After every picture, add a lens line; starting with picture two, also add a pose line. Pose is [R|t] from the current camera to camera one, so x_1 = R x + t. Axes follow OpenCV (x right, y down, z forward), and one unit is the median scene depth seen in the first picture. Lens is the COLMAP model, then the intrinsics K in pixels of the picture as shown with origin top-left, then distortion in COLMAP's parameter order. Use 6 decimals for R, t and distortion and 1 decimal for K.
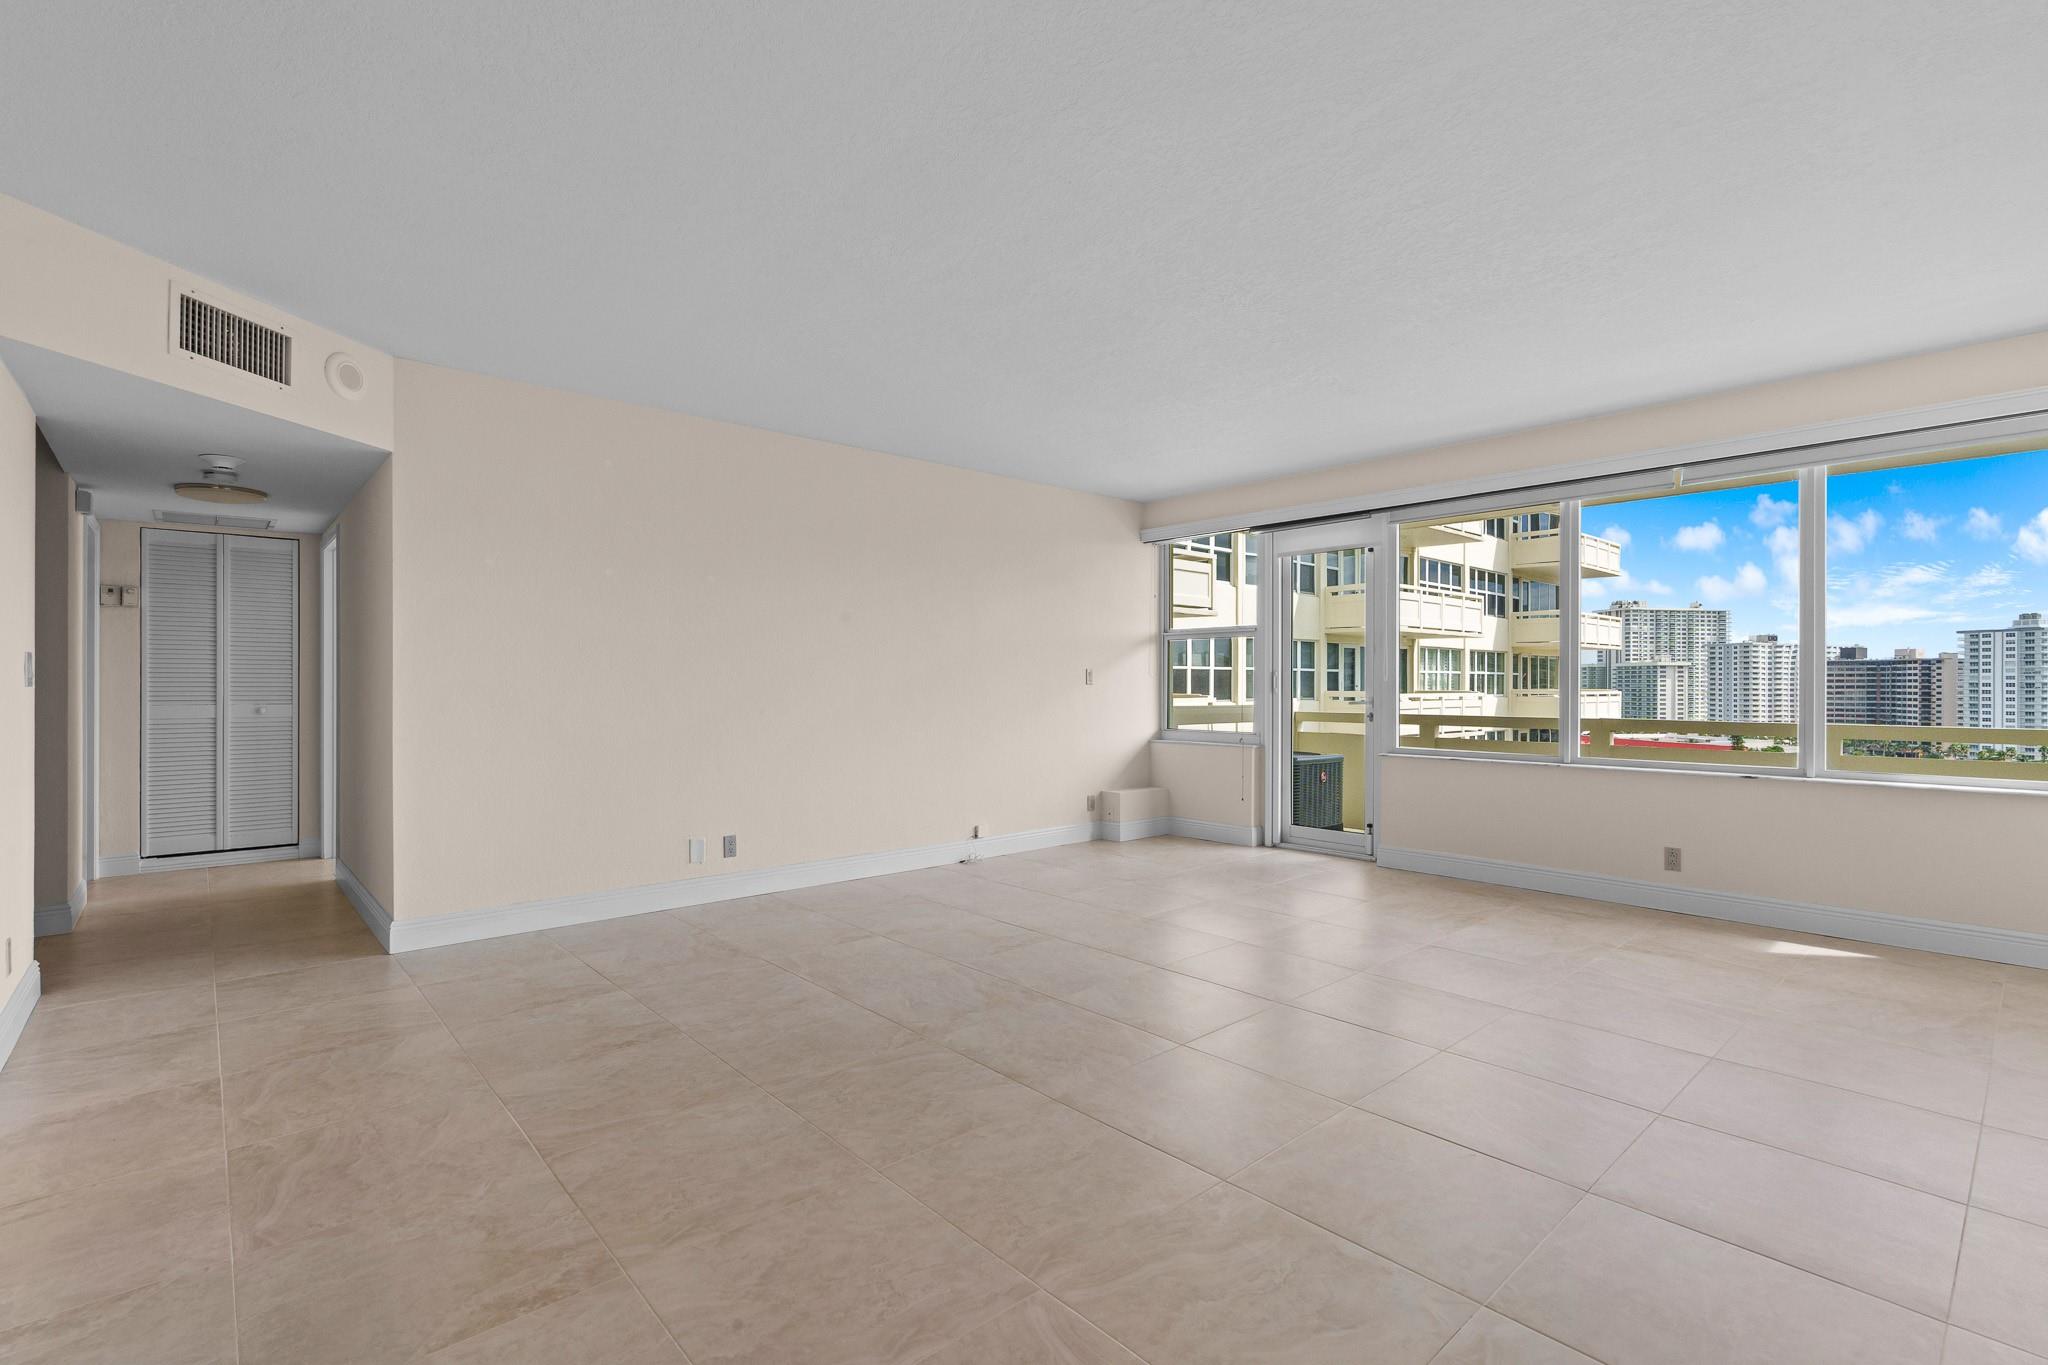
lens RADIAL K [[917.5, 0, 1027.2], [0, 917.5, 680.0], [0, 0, 1]] dist [-0.002151, 0.002134]
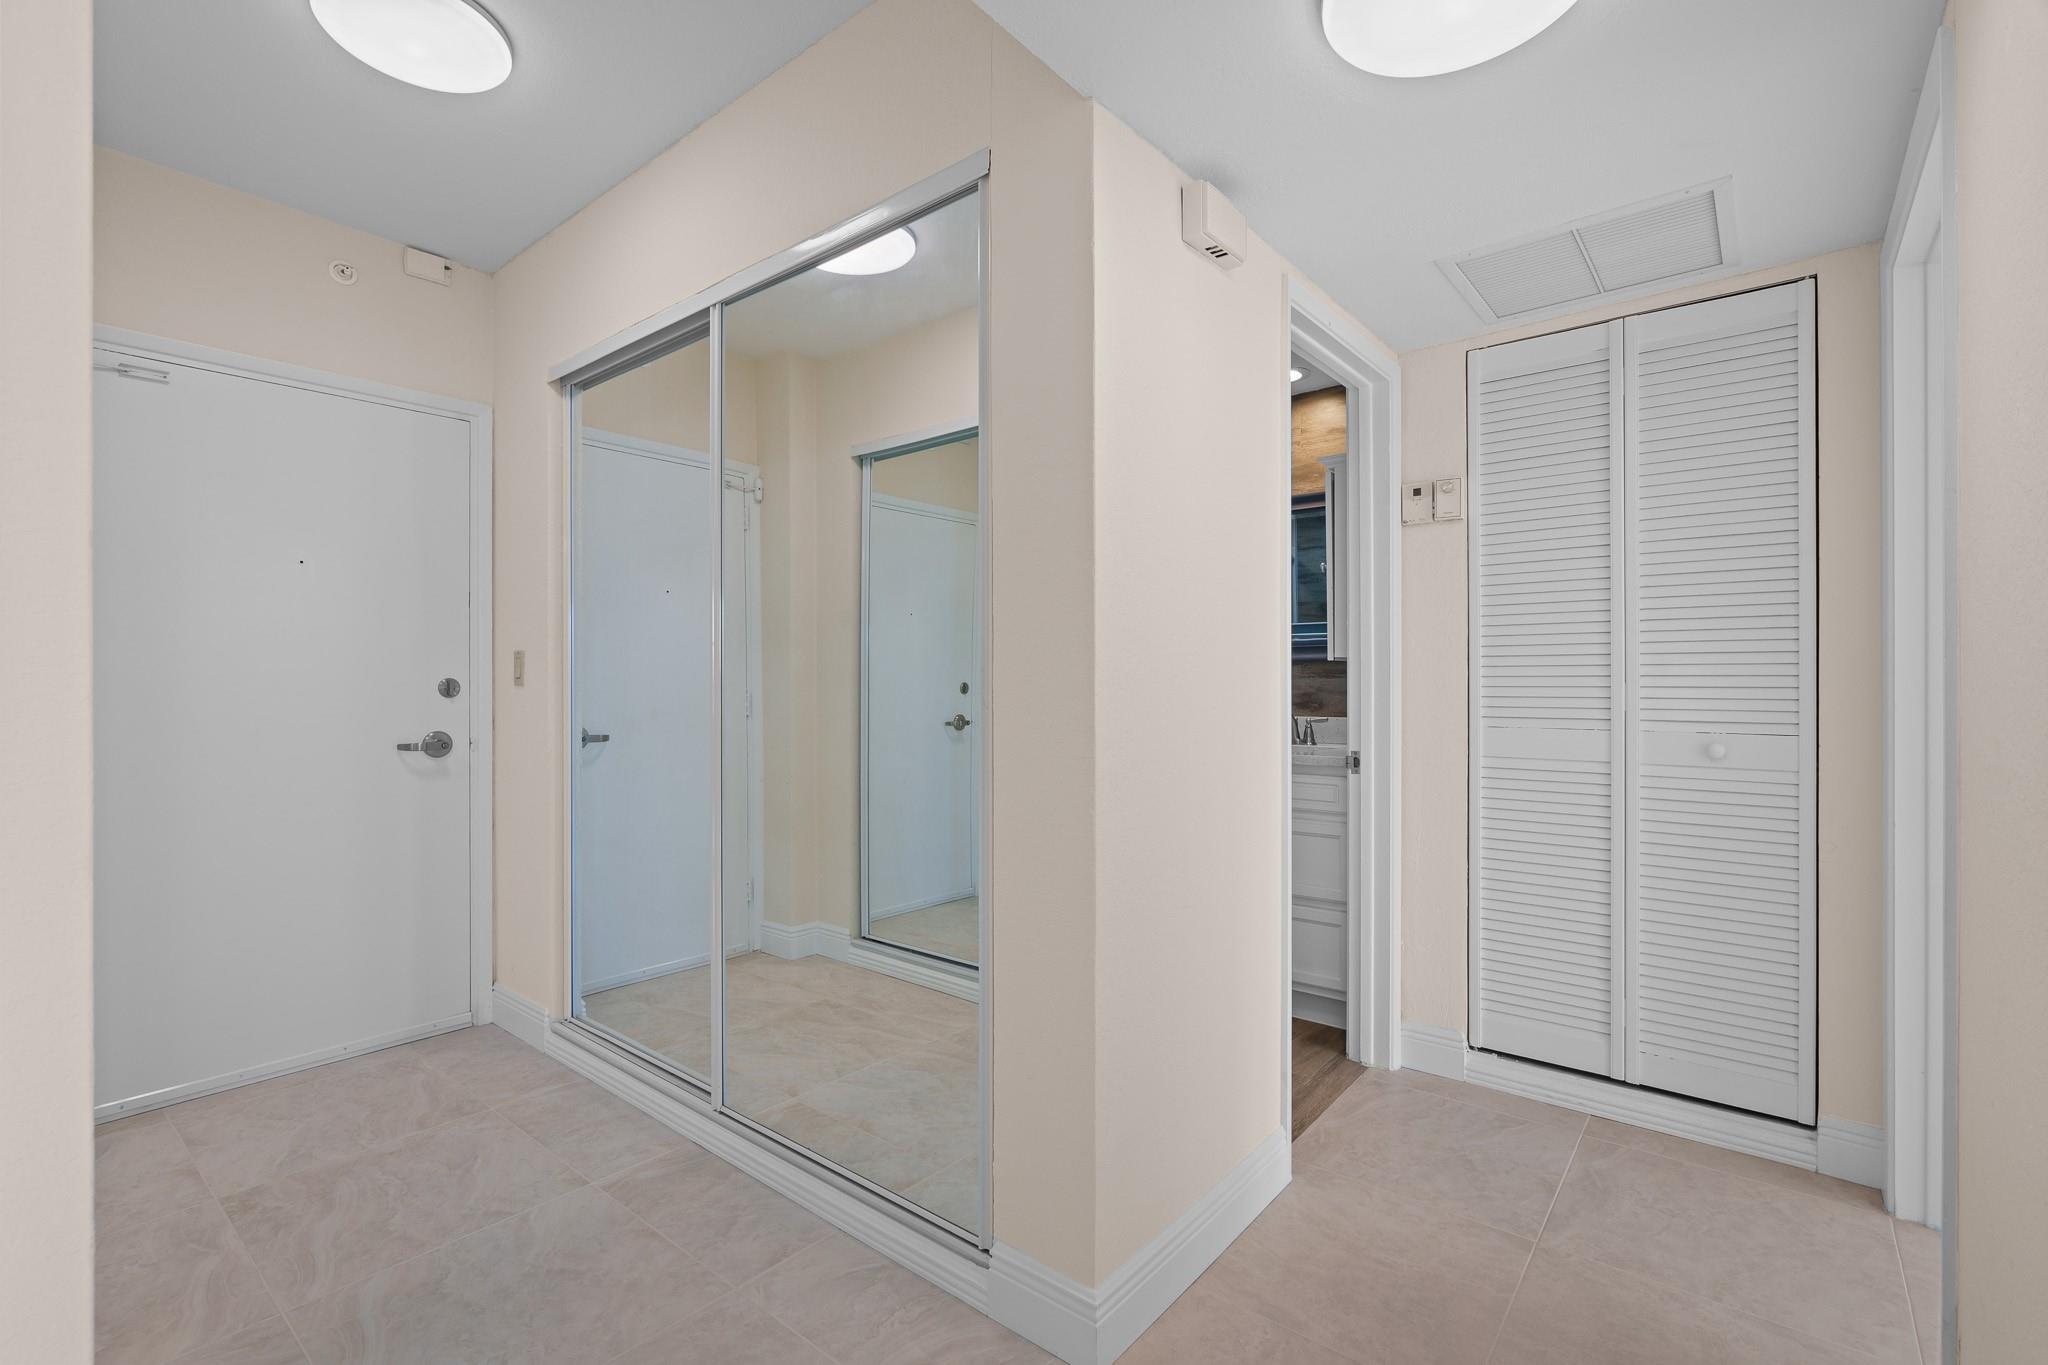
lens RADIAL K [[917.5, 0, 1019.3], [0, 917.5, 687.6], [0, 0, 1]] dist [-0.002151, 0.002134]
pose [[0.151185, -0.004553, -0.988495, -0.529082], [0.000347, 0.999990, -0.004553, 0.009634], [0.988505, 0.000345, 0.151185, 0.694257]]
